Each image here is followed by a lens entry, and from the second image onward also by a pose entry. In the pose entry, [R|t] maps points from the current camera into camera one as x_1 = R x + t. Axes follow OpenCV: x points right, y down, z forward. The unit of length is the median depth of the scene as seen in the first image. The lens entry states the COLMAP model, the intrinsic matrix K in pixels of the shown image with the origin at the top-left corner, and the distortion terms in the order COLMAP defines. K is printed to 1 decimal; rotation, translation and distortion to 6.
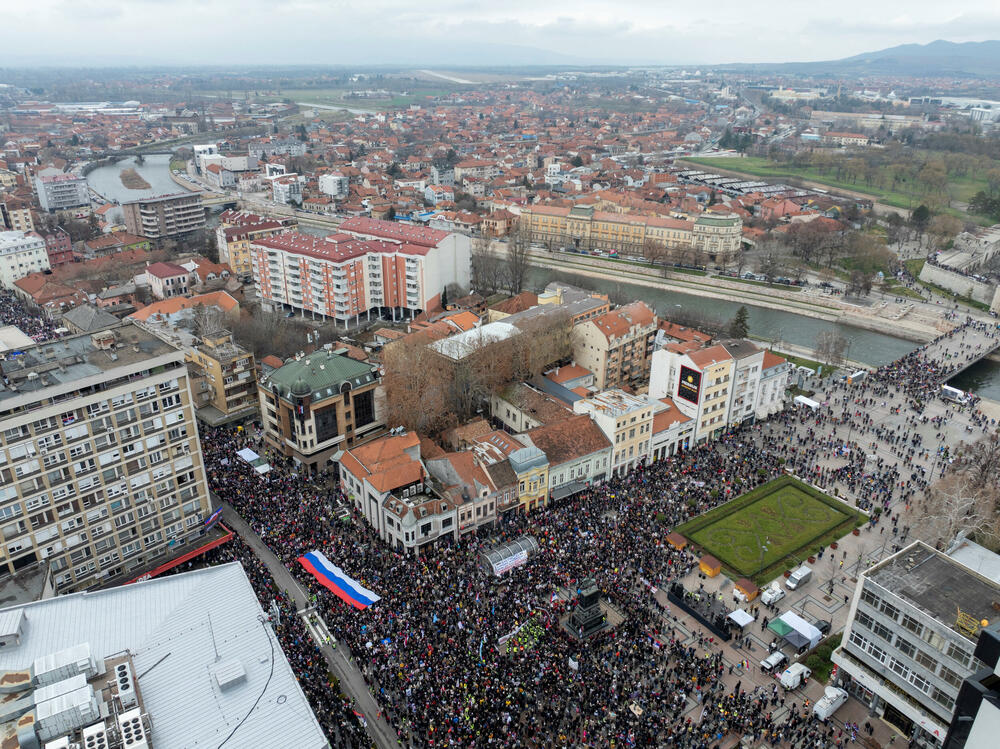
lens RADIAL K [[723.8, 0, 500.0], [0, 723.8, 374.5], [0, 0, 1]] dist [-0.038076, 0.001122]
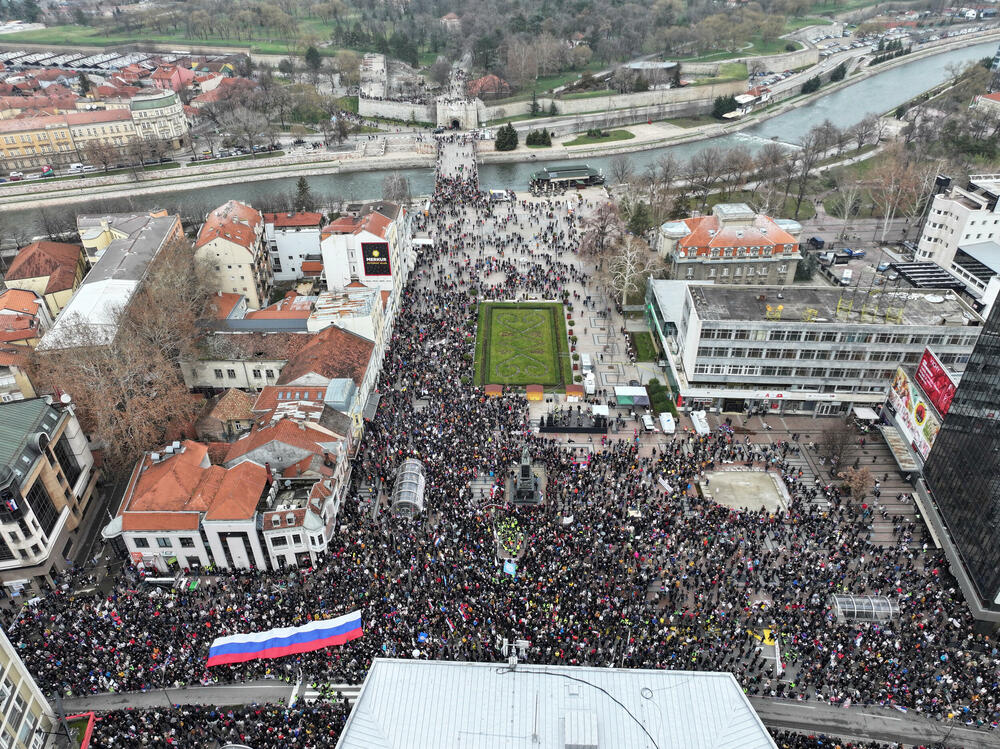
lens RADIAL K [[708.3, 0, 500.0], [0, 708.3, 374.5], [0, 0, 1]] dist [0.003795, 0.010766]
pose [[0.580501, -0.460548, 0.671501, -0.410050], [0.339864, 0.886450, 0.314164, -0.106144], [-0.739940, 0.045847, 0.671109, 0.279695]]
